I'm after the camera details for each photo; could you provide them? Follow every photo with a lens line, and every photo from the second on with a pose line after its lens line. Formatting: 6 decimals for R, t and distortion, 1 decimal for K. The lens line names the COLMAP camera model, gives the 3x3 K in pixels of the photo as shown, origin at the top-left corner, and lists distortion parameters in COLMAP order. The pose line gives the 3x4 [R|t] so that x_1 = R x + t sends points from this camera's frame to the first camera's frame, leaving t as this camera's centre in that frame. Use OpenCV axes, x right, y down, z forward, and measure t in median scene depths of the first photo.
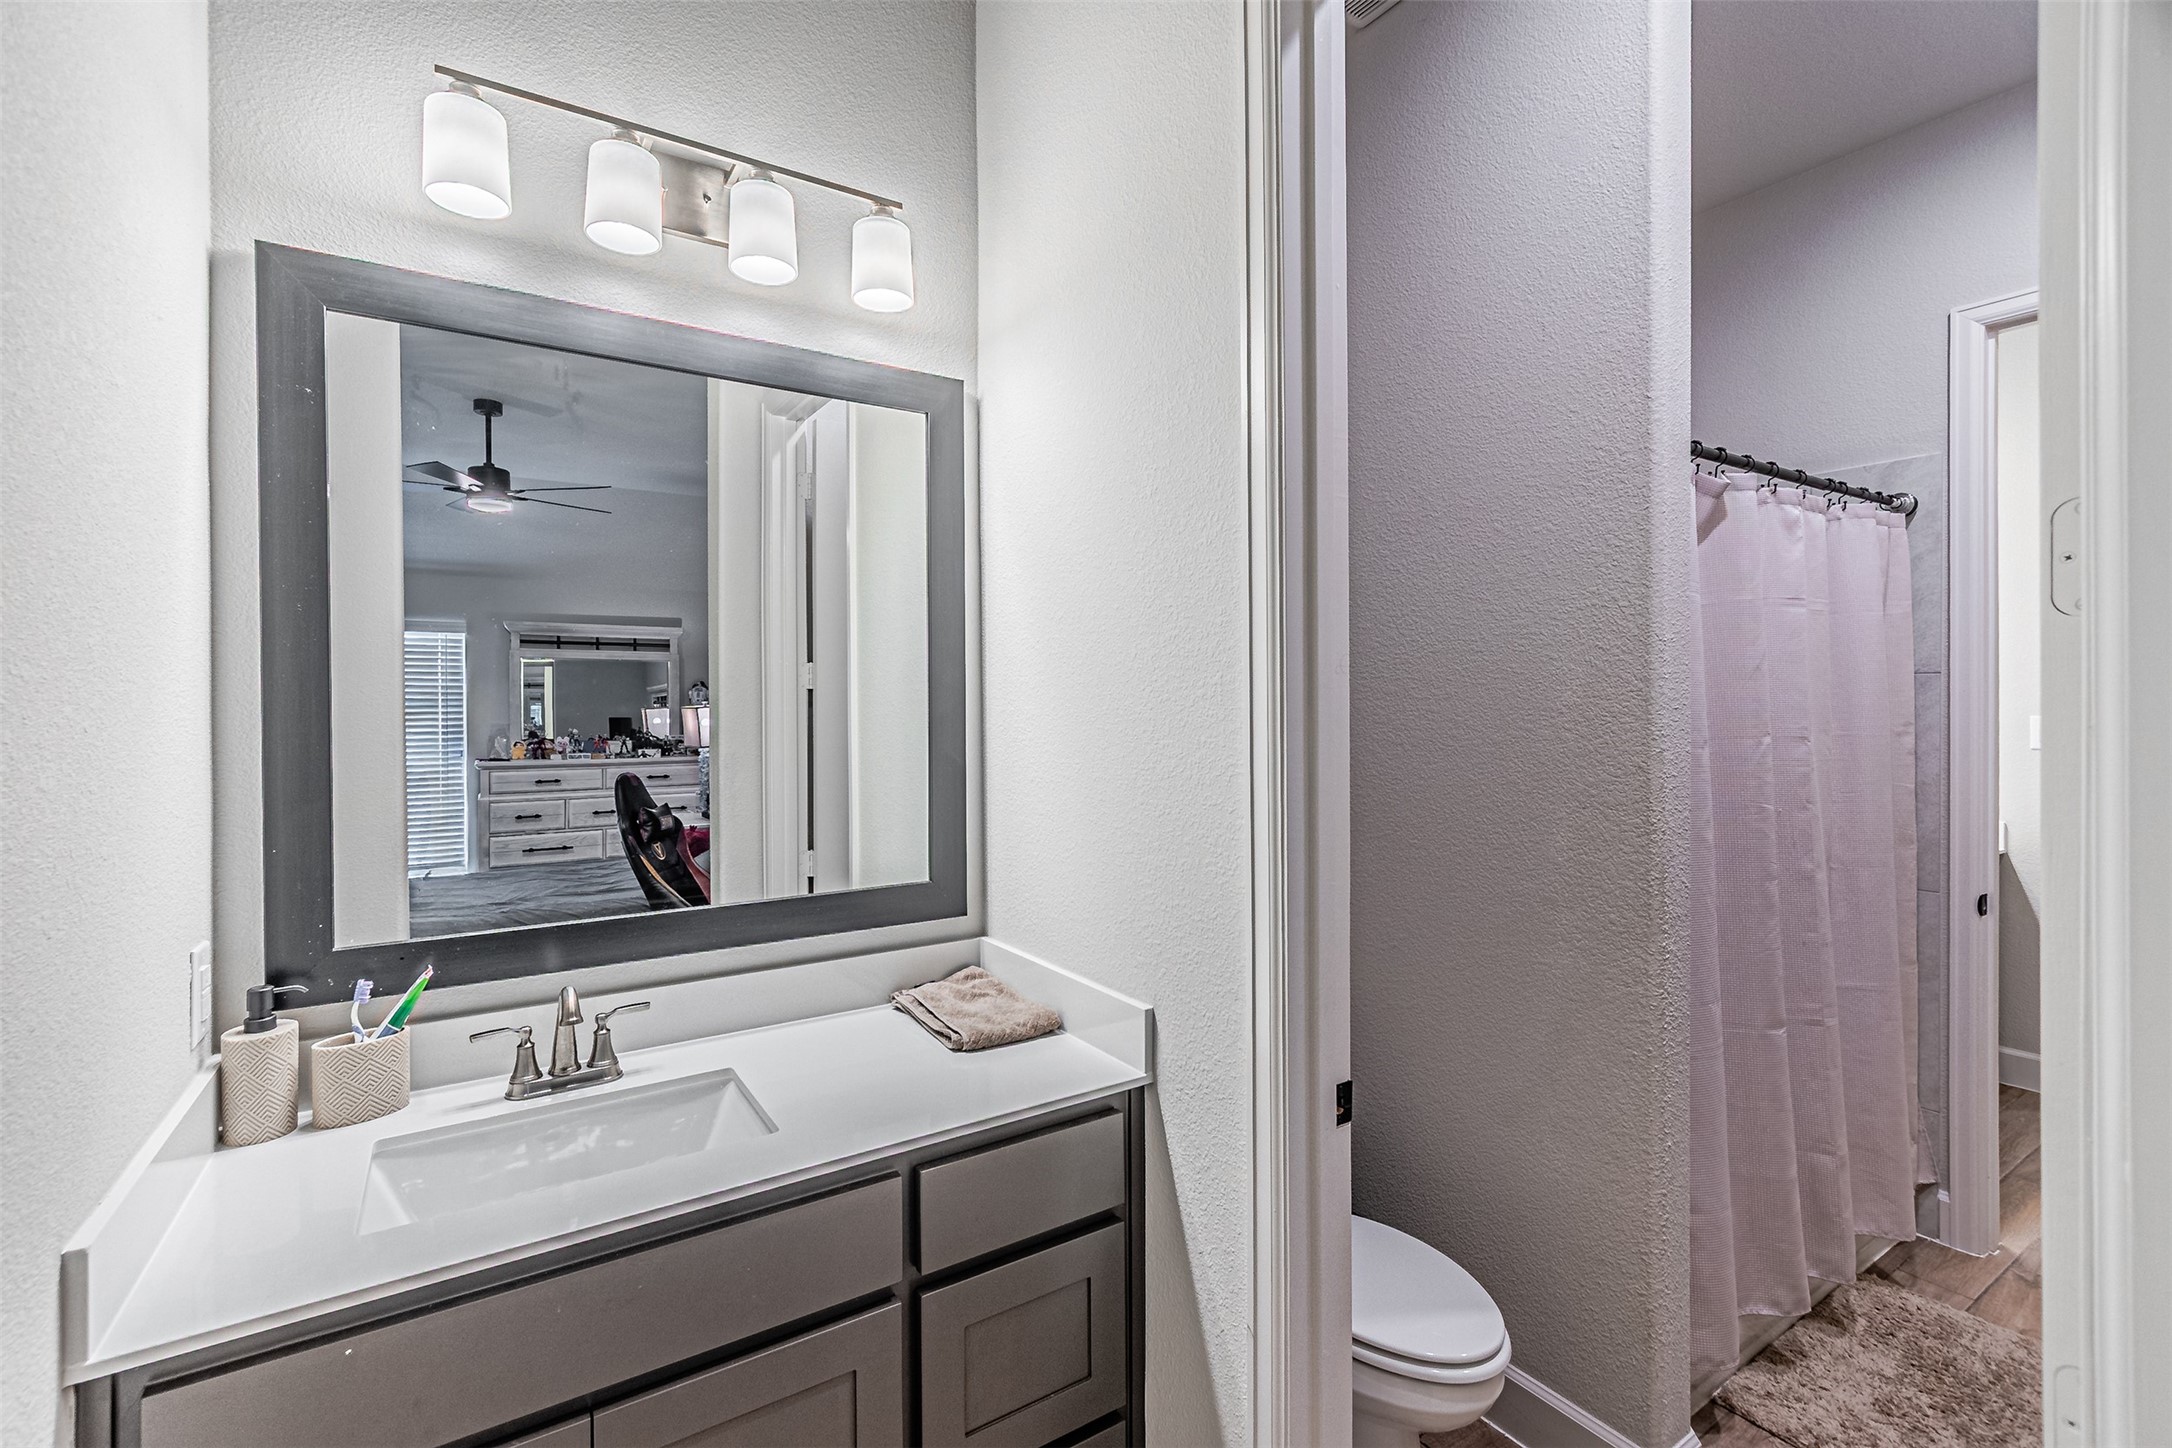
lens RADIAL K [[941.7, 0, 1087.8], [0, 941.7, 715.8], [0, 0, 1]] dist [-0.000189, -0.000071]
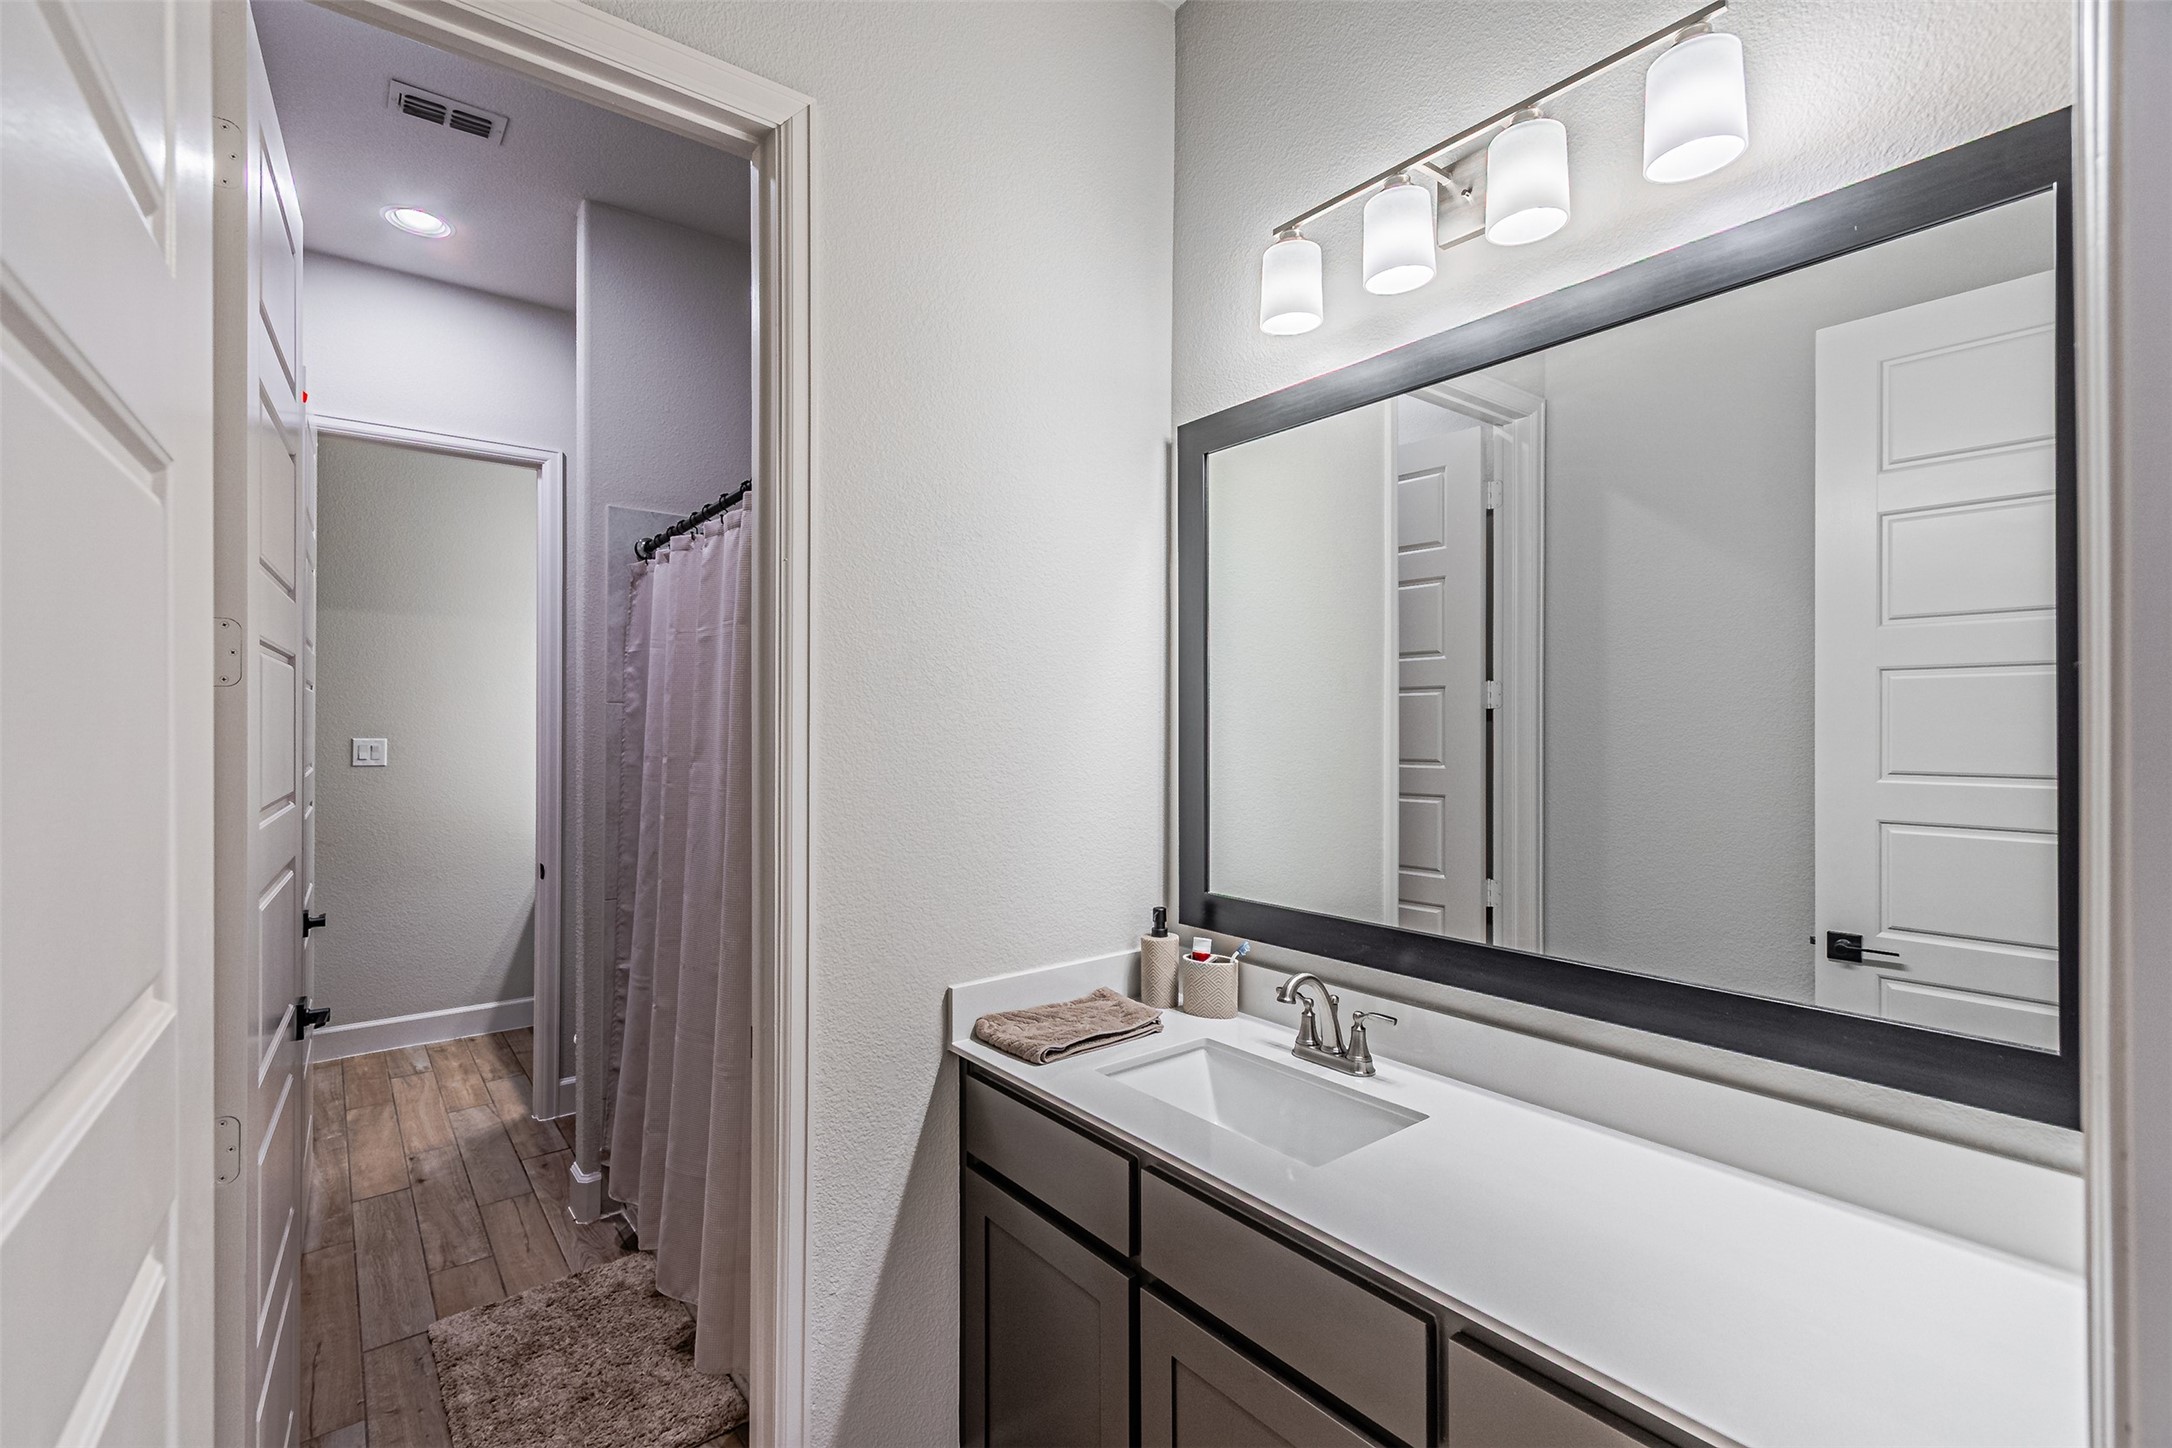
lens RADIAL K [[941.7, 0, 1087.8], [0, 941.7, 715.8], [0, 0, 1]] dist [-0.000189, -0.000071]
pose [[0.080313, 0.001727, -0.996768, 0.529668], [-0.005530, 0.999984, 0.001287, -0.023613], [0.996754, 0.005409, 0.080321, 0.591698]]
